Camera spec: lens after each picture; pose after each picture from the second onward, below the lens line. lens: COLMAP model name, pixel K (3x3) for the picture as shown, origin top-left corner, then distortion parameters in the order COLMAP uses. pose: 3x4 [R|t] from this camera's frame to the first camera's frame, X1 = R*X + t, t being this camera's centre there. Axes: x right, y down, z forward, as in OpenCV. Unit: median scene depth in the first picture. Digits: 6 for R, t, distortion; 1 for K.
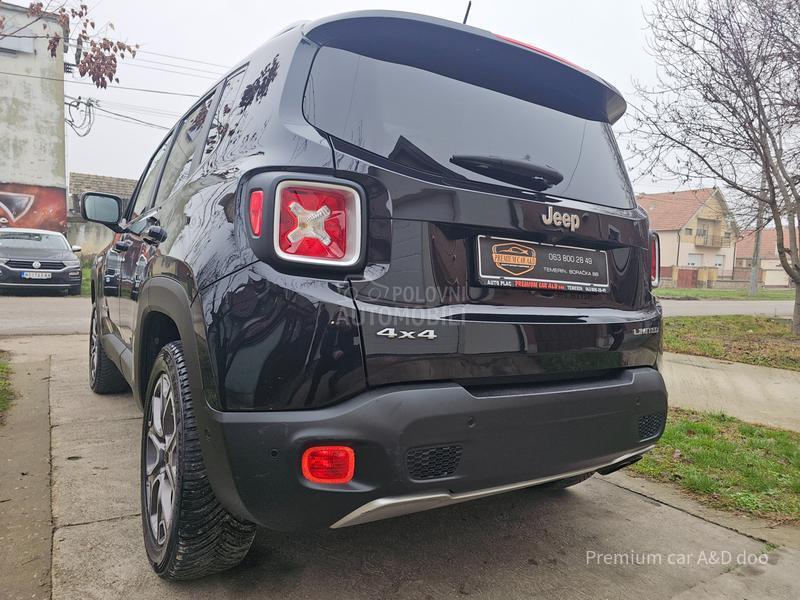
lens RADIAL K [[533.5, 0, 400.1], [0, 533.5, 302.7], [0, 0, 1]] dist [0.038416, -0.022933]
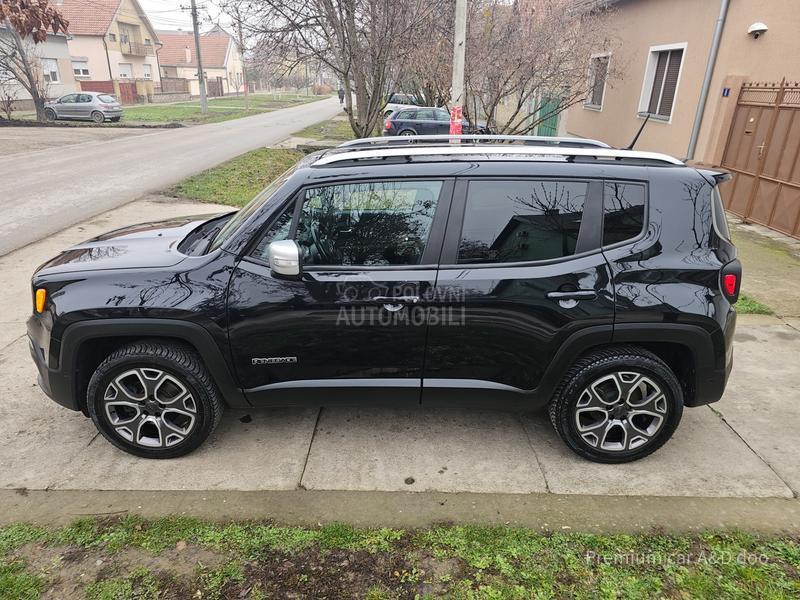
lens RADIAL K [[533.5, 0, 400.1], [0, 533.5, 302.7], [0, 0, 1]] dist [0.038416, -0.022933]
pose [[0.552489, -0.338635, 0.761631, -1.025475], [0.060841, 0.927699, 0.368337, -0.391049], [-0.831297, -0.157163, 0.533147, 0.347841]]
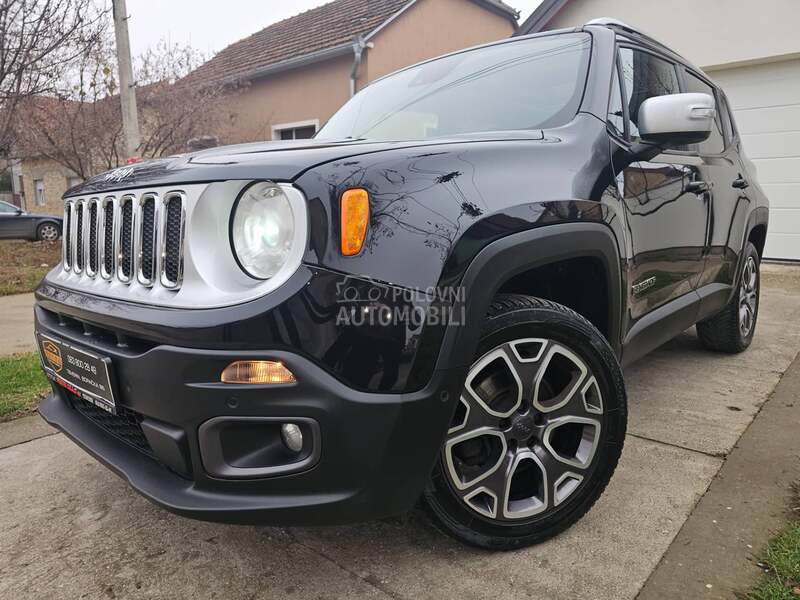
lens RADIAL K [[541.8, 0, 397.0], [0, 541.8, 299.7], [0, 0, 1]] dist [0.030007, -0.017534]
pose [[-0.250680, -0.200382, 0.947104, -1.005750], [0.062389, 0.972965, 0.222366, -0.135551], [-0.966058, 0.114831, -0.231401, 1.343555]]
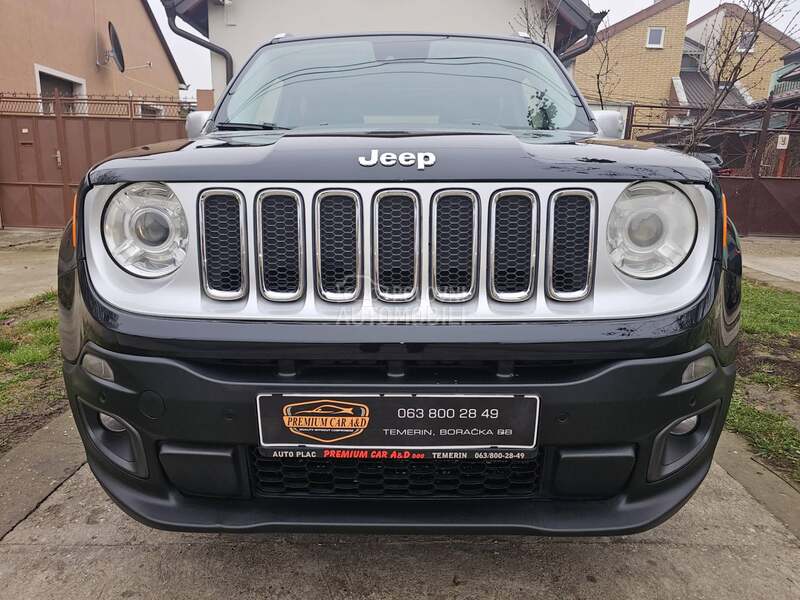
lens RADIAL K [[541.8, 0, 397.0], [0, 541.8, 299.7], [0, 0, 1]] dist [0.030007, -0.017534]
pose [[-0.826490, -0.177702, 0.534168, -0.712191], [-0.017180, 0.956392, 0.291581, -0.163506], [-0.562689, 0.231812, -0.793502, 1.710673]]
